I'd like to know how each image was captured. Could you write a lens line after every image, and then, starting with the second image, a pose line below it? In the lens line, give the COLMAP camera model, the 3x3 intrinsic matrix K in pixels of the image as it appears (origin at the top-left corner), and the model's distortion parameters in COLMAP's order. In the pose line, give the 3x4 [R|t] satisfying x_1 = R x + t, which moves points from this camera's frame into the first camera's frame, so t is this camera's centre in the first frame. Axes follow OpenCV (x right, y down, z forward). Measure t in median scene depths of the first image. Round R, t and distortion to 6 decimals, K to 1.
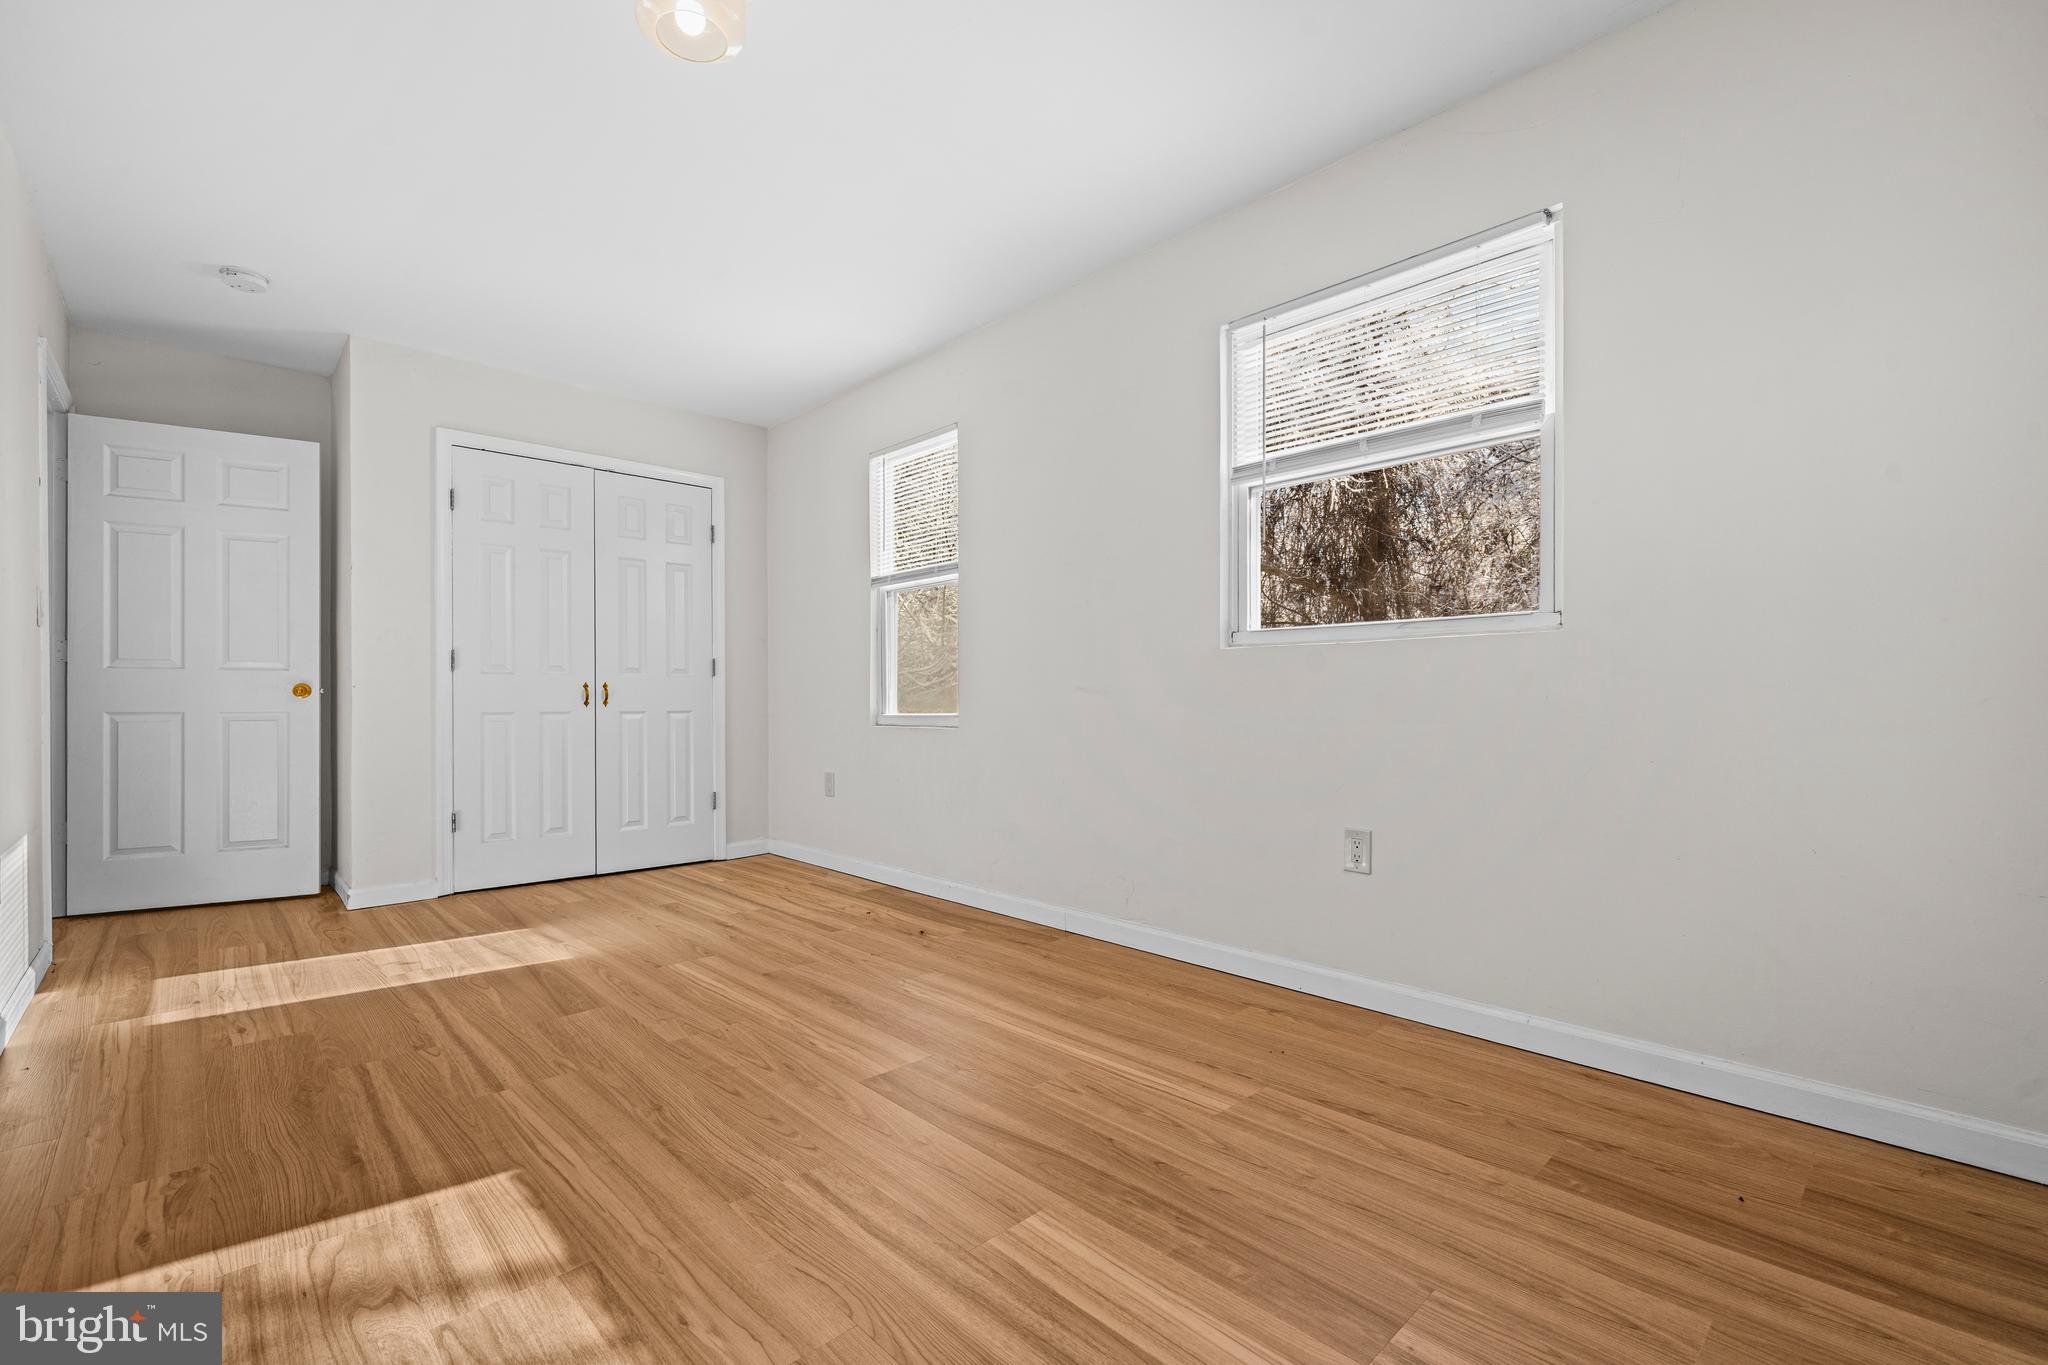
lens RADIAL K [[886.3, 0, 1015.6], [0, 886.3, 699.2], [0, 0, 1]] dist [-0.000585, 0.000292]
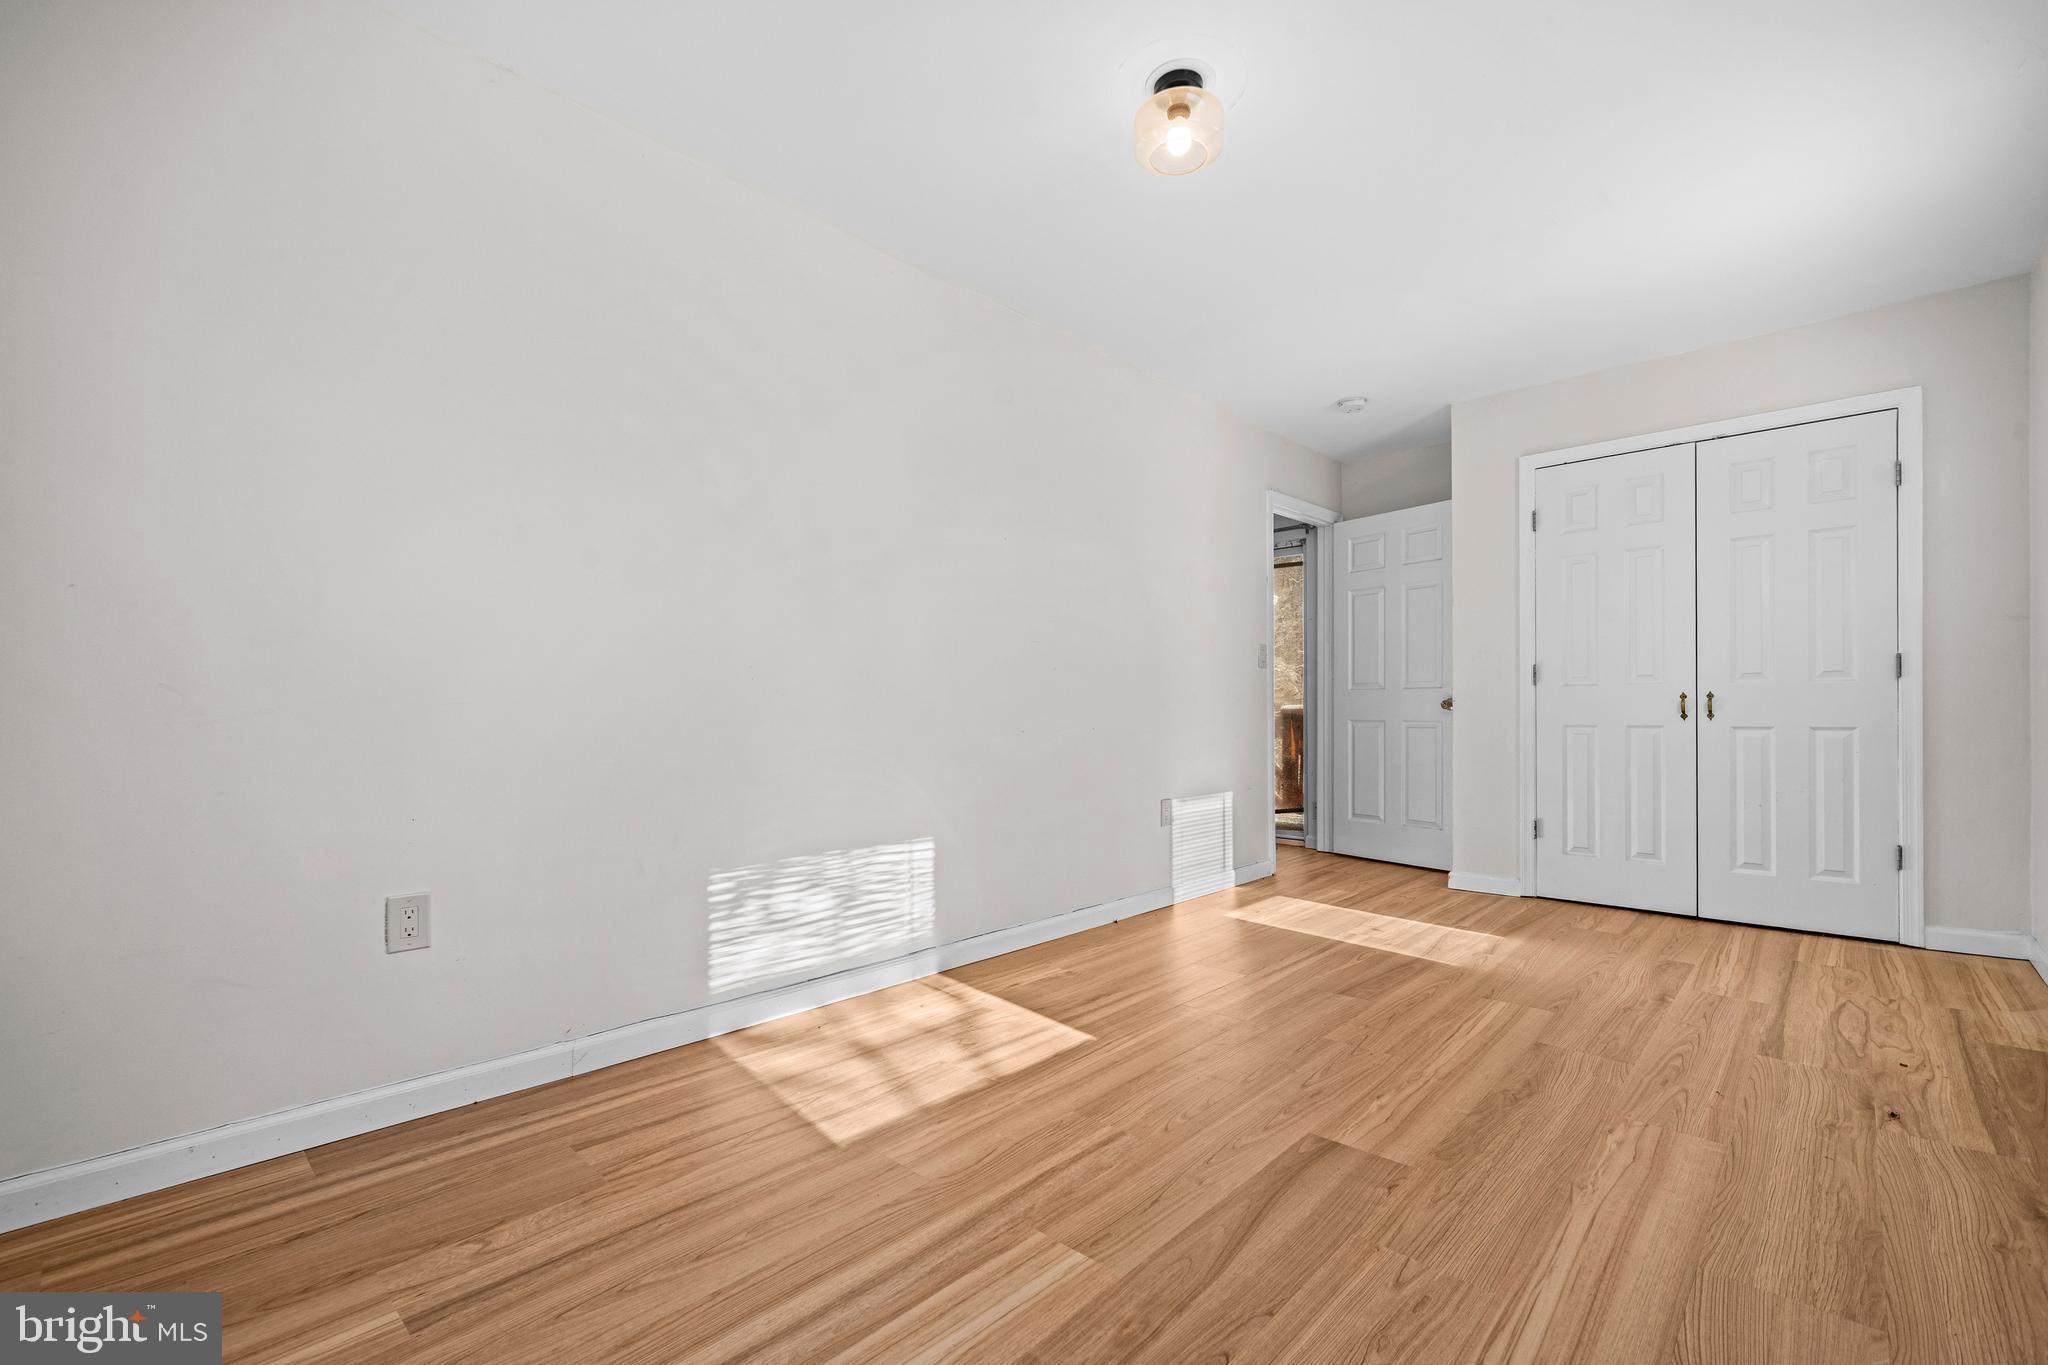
lens RADIAL K [[878.7, 0, 1022.1], [0, 878.7, 709.9], [0, 0, 1]] dist [0.001334, 0.000327]
pose [[0.065926, 0.001072, -0.997824, 0.601280], [0.002940, 0.999995, 0.001269, -0.008615], [0.997820, -0.003017, 0.065923, 0.539188]]
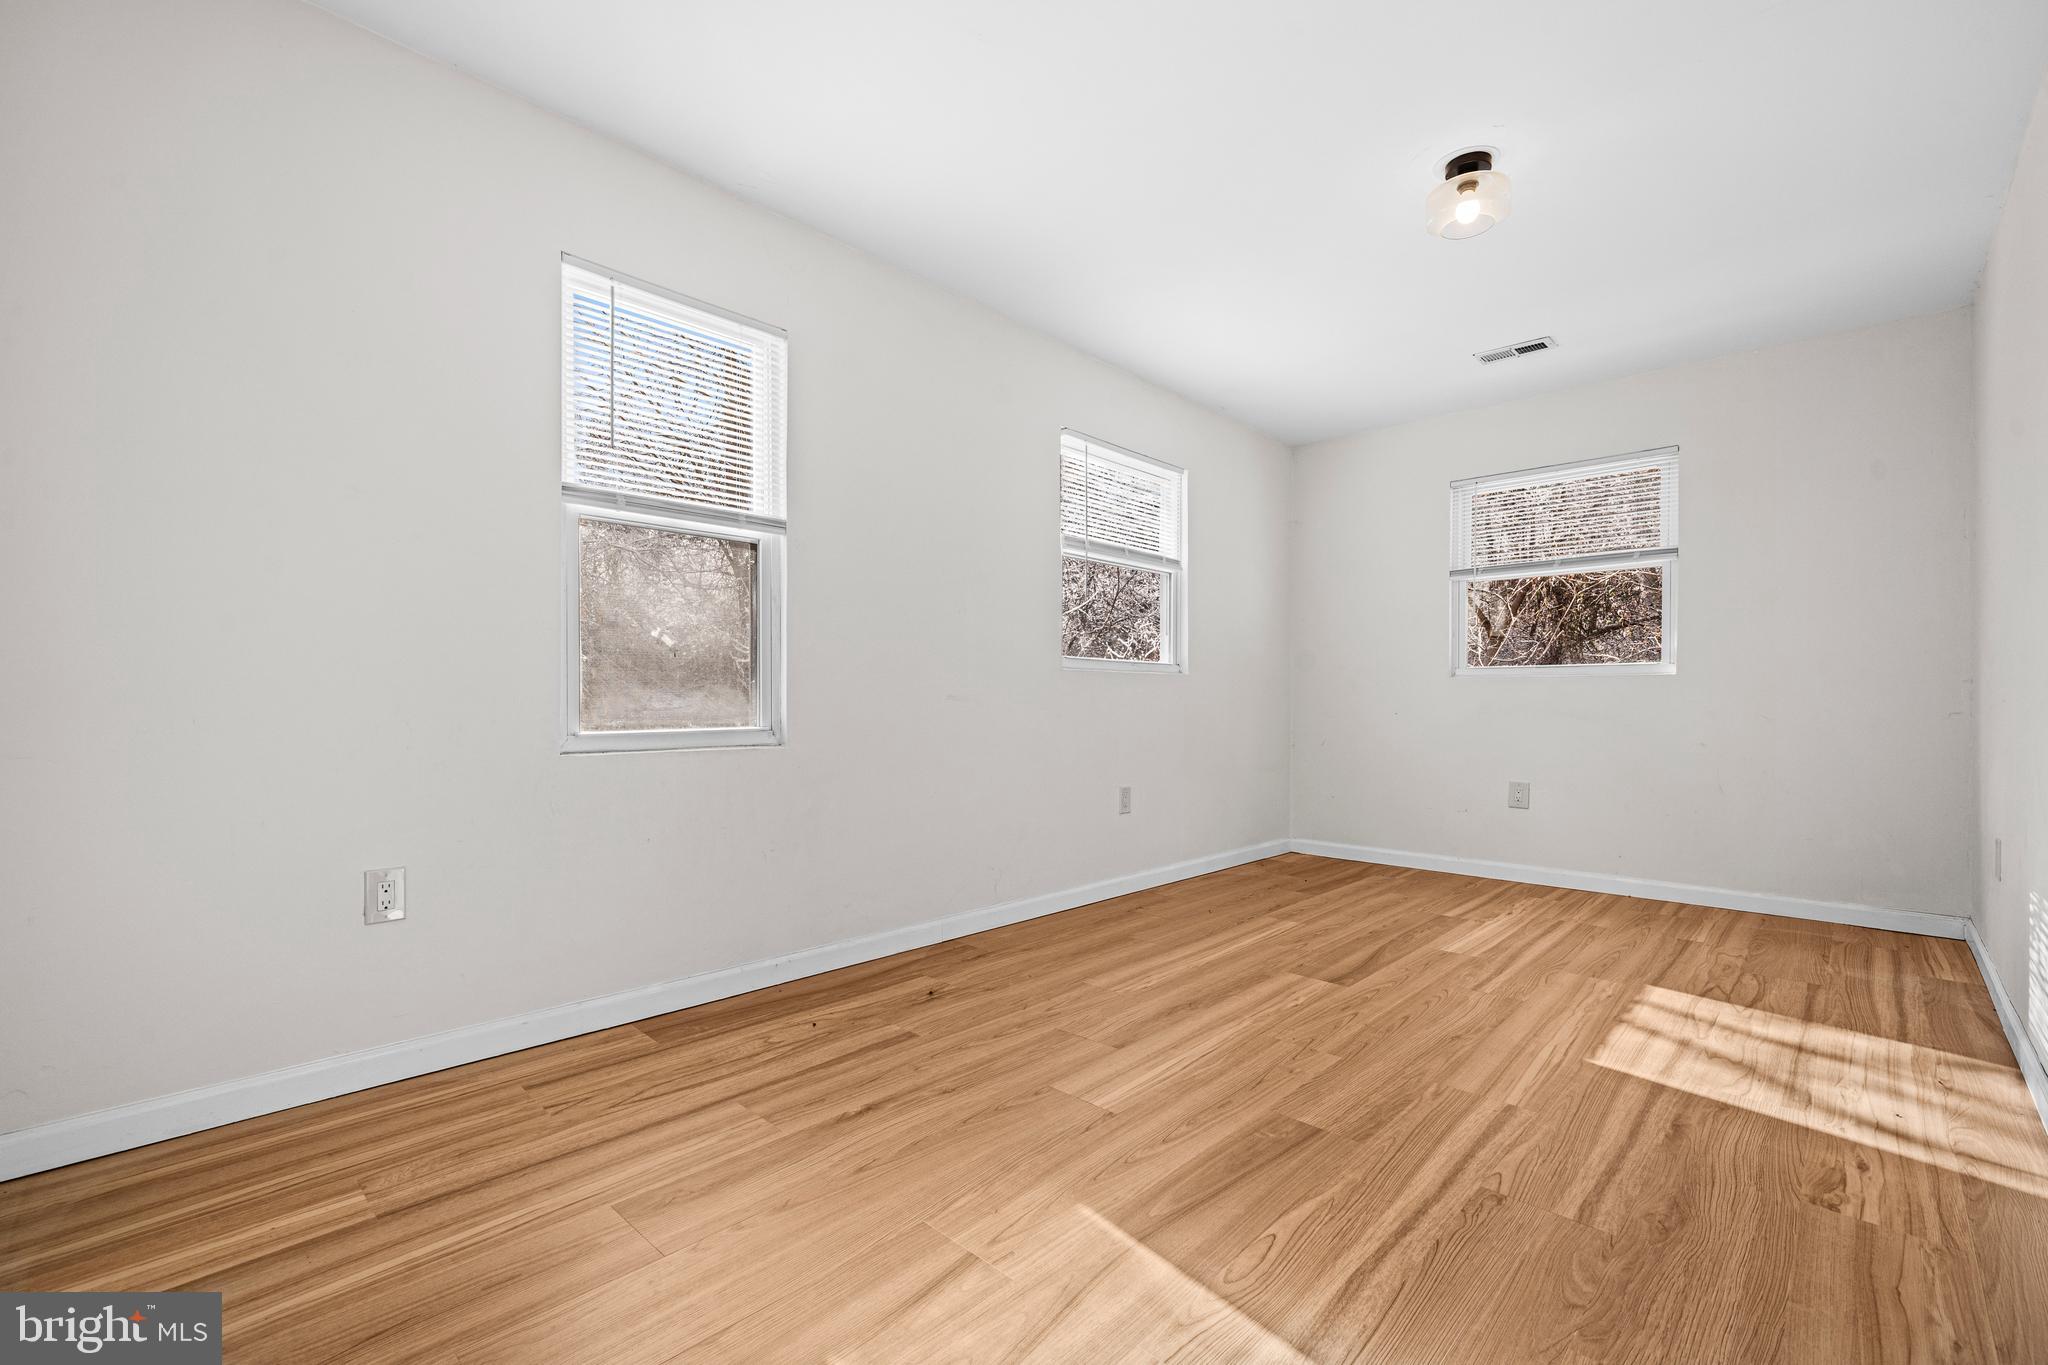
lens RADIAL K [[886.3, 0, 1015.6], [0, 886.3, 699.2], [0, 0, 1]] dist [-0.000585, 0.000292]
pose [[-0.056200, 0.003893, 0.998412, -1.283372], [-0.005964, 0.999973, -0.004235, -0.006813], [-0.998402, -0.006192, -0.056175, 1.341349]]
